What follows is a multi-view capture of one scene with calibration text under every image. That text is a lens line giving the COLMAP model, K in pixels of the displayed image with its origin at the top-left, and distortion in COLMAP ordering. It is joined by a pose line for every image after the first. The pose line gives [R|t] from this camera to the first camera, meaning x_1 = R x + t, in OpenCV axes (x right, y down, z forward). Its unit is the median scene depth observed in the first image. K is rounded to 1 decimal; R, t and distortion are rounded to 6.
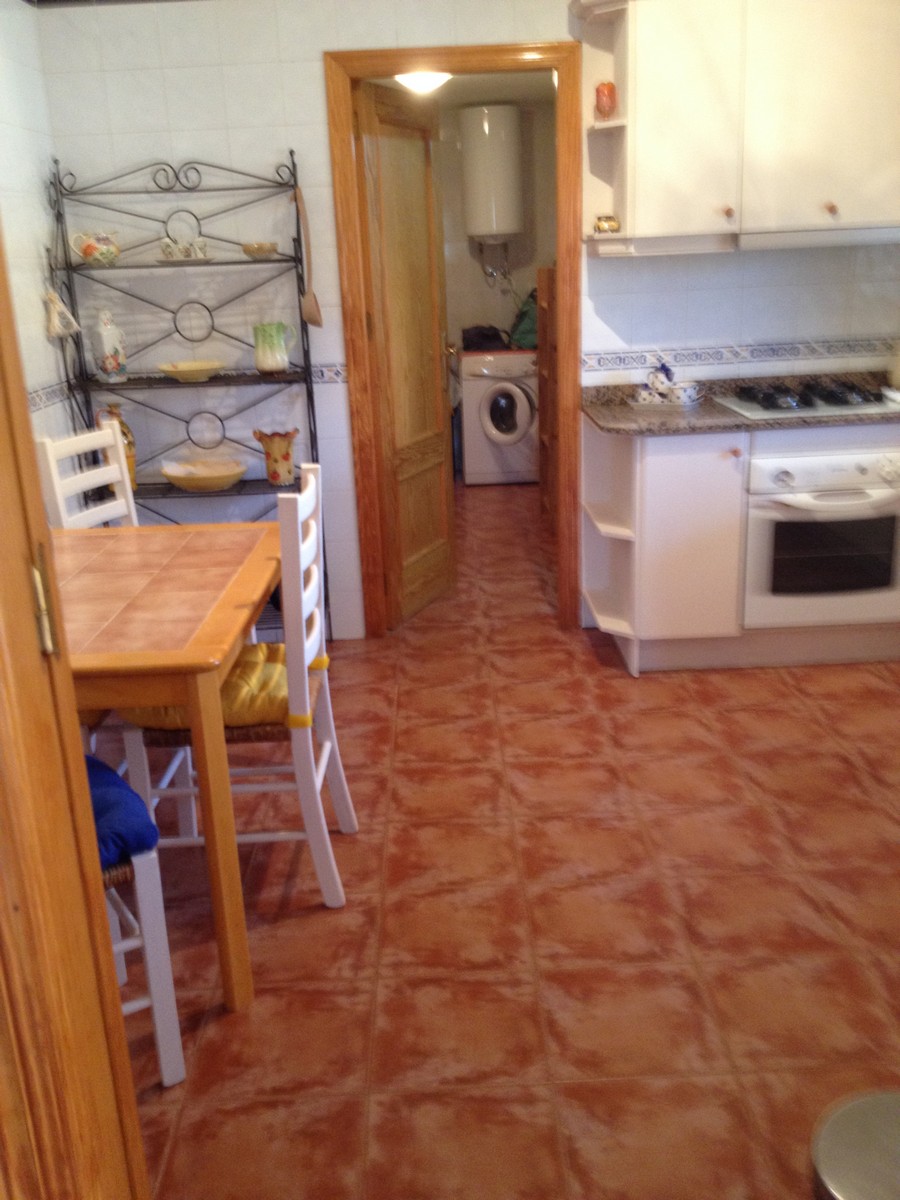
lens RADIAL K [[1140.8, 0, 450.0], [0, 1140.8, 600.0], [0, 0, 1]] dist [0.236419, -0.584686]
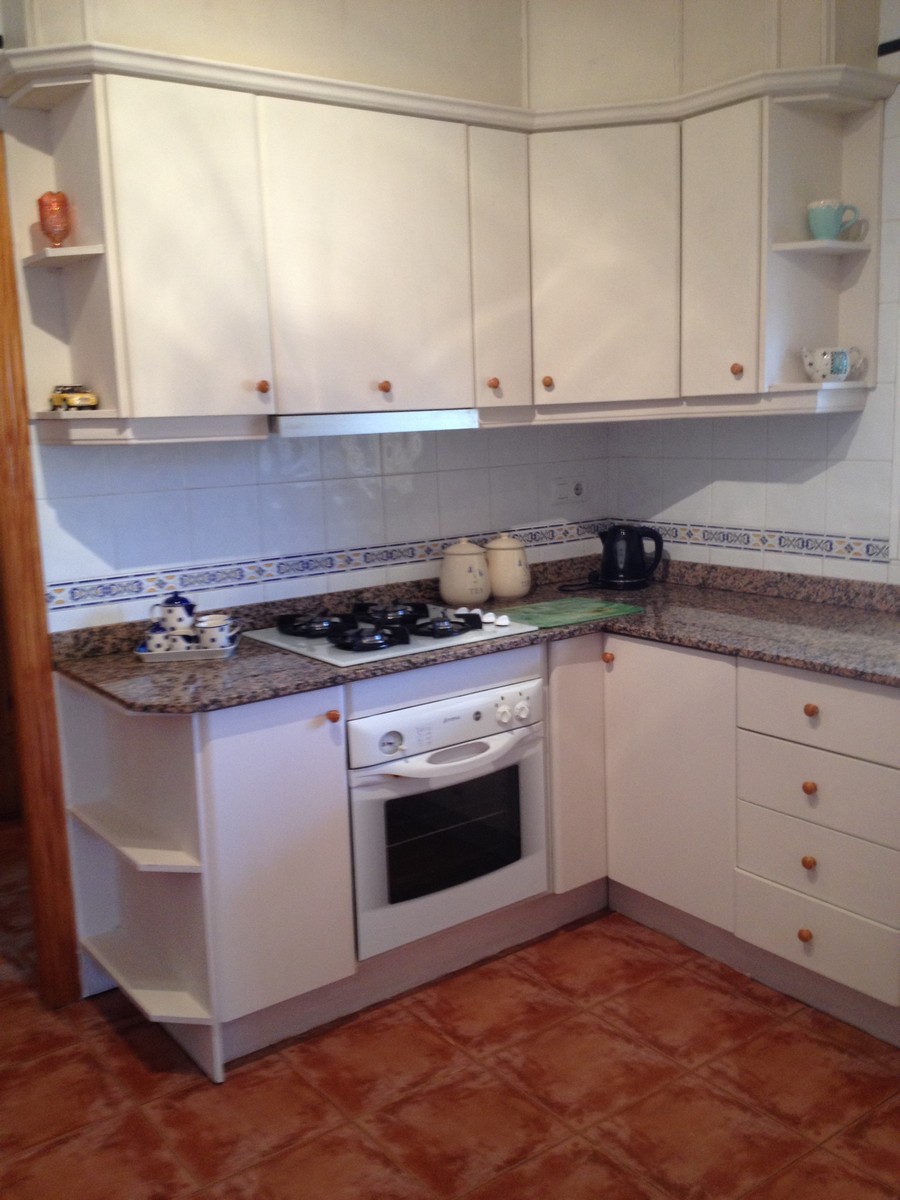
lens RADIAL K [[1134.4, 0, 450.0], [0, 1134.4, 600.0], [0, 0, 1]] dist [0.143314, -0.294354]
pose [[0.818852, -0.088111, 0.567202, -0.074492], [0.168852, 0.981403, -0.091312, -0.118576], [-0.548608, 0.170544, 0.818501, 0.380633]]
